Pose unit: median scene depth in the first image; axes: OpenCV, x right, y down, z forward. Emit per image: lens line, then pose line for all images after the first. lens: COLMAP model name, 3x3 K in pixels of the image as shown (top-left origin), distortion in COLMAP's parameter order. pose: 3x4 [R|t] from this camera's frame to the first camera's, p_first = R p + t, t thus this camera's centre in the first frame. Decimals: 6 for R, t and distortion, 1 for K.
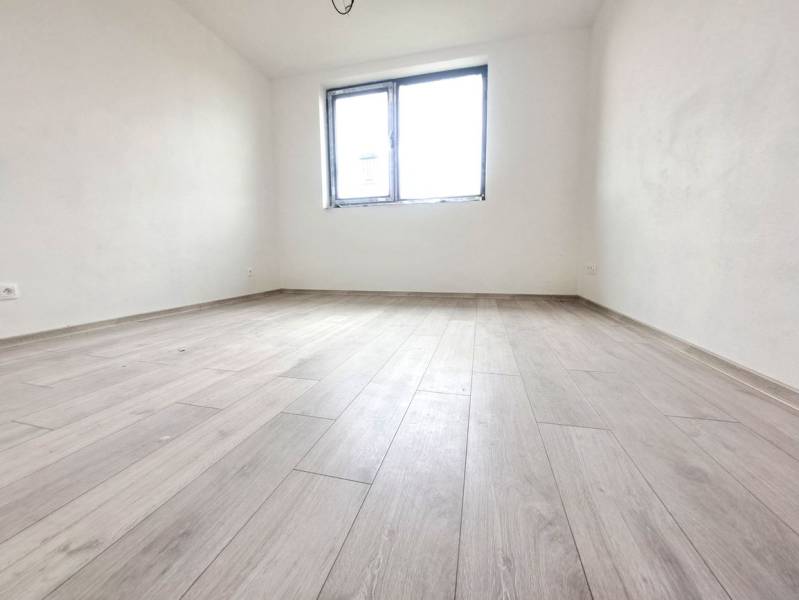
lens RADIAL K [[313.9, 0, 397.2], [0, 313.9, 293.6], [0, 0, 1]] dist [-0.010510, -0.000551]
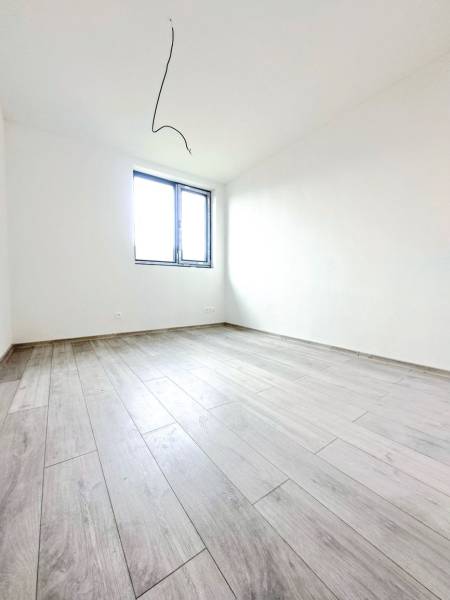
lens RADIAL K [[235.7, 0, 225.0], [0, 235.7, 300.0], [0, 0, 1]] dist [-0.010510, -0.000551]
pose [[0.633558, -0.014675, 0.773556, -6.750945], [0.120568, 0.989478, -0.079977, -0.195312], [-0.764243, 0.143936, 0.628661, 1.850350]]
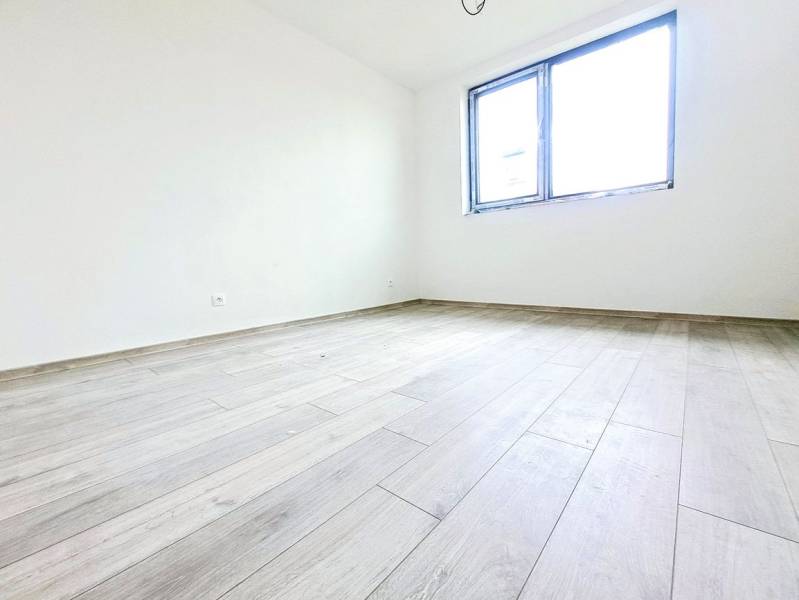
lens RADIAL K [[337.9, 0, 387.4], [0, 337.9, 295.3], [0, 0, 1]] dist [-0.010907, -0.000399]
pose [[0.899689, 0.016305, -0.436227, 0.067943], [-0.028698, 0.999350, -0.021835, -0.022147], [0.435587, 0.032164, 0.899572, -0.015349]]
